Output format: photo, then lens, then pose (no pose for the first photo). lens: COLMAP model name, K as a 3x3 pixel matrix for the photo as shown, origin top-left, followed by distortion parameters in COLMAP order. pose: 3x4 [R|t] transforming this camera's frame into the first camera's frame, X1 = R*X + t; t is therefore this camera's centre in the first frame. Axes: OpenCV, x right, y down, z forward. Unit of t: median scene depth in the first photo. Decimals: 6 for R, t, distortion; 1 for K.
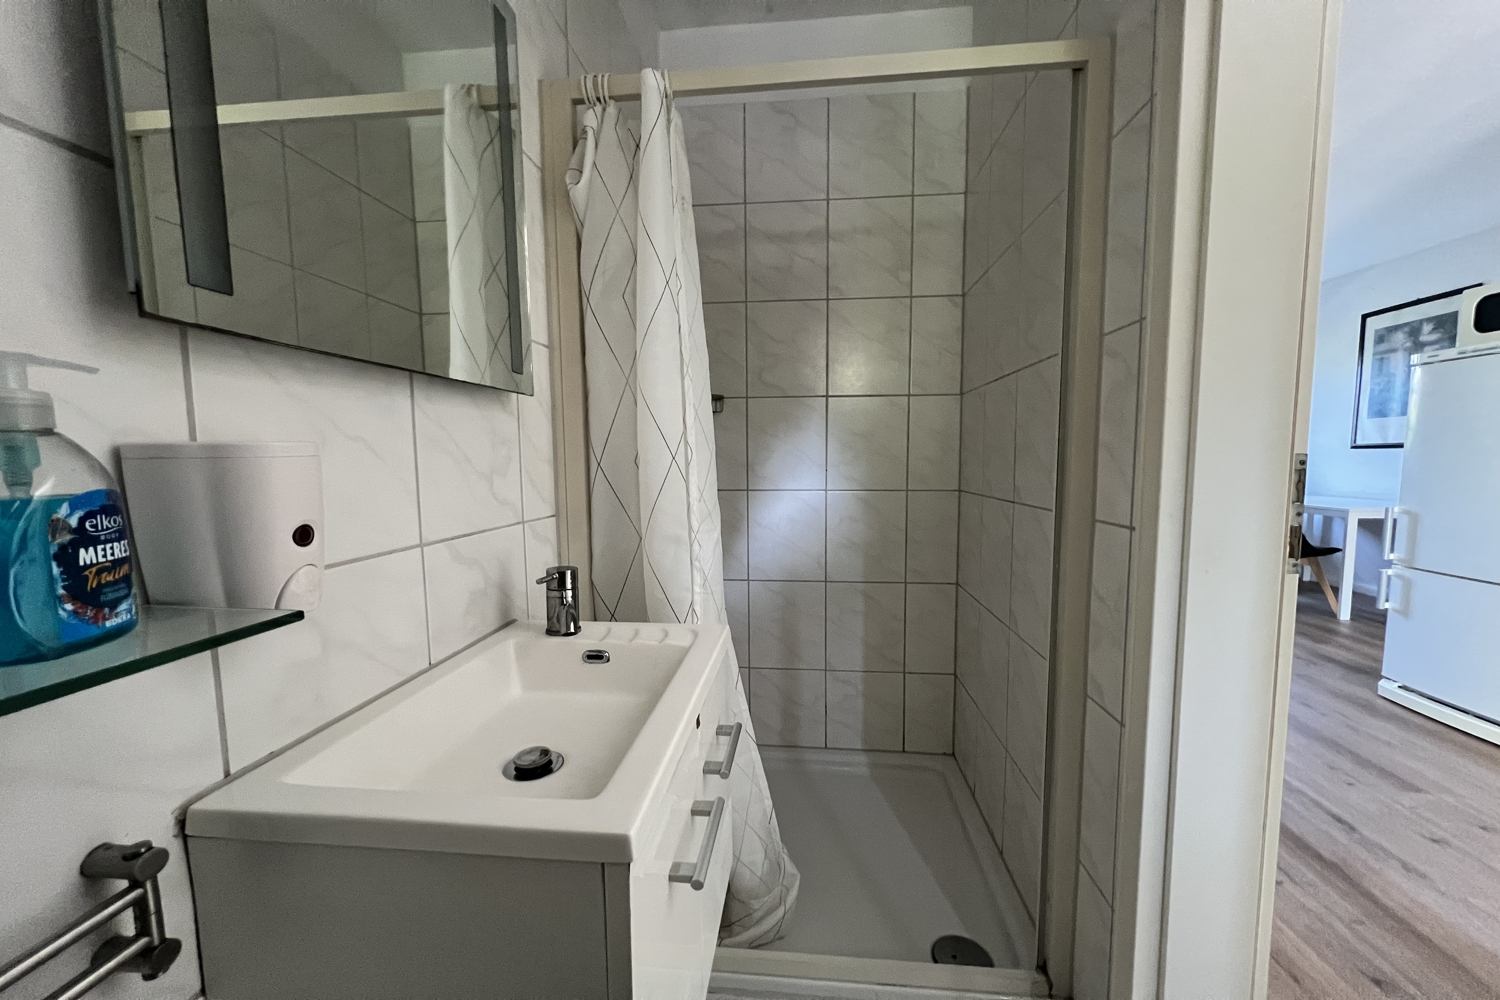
lens RADIAL K [[598.9, 0, 749.5], [0, 598.9, 510.5], [0, 0, 1]] dist [-0.002591, -0.000323]
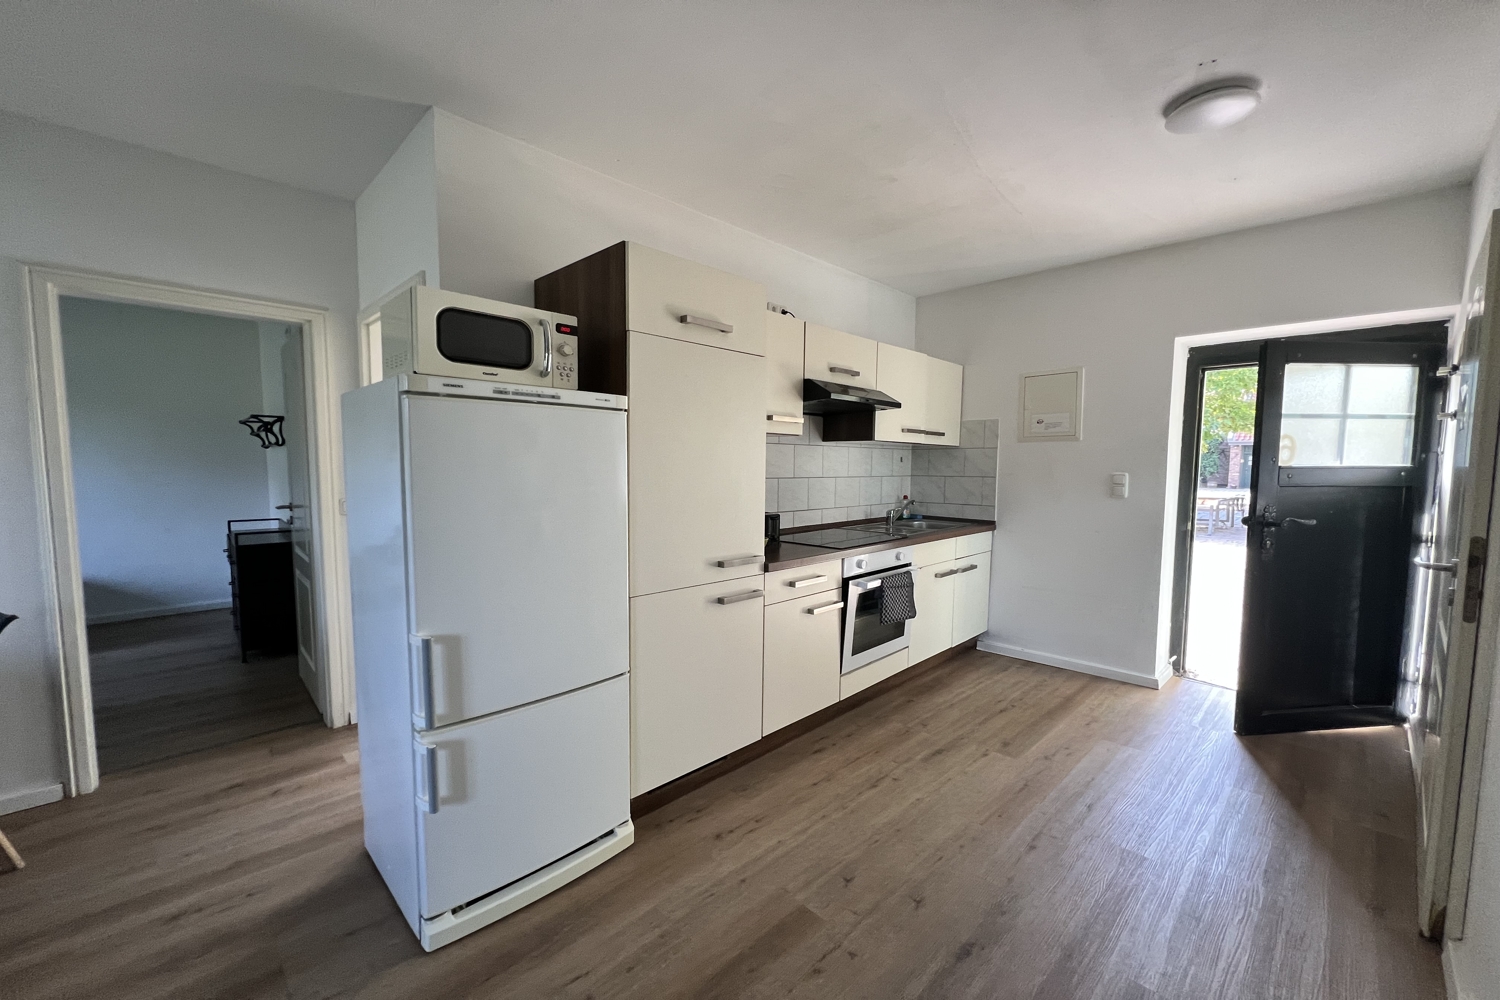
lens RADIAL K [[598.9, 0, 749.5], [0, 598.9, 510.5], [0, 0, 1]] dist [-0.002591, -0.000323]
pose [[-0.766841, -0.048532, 0.640000, 0.551456], [0.058619, 0.987674, 0.145133, -0.219273], [-0.639155, 0.148810, -0.754544, 1.402566]]
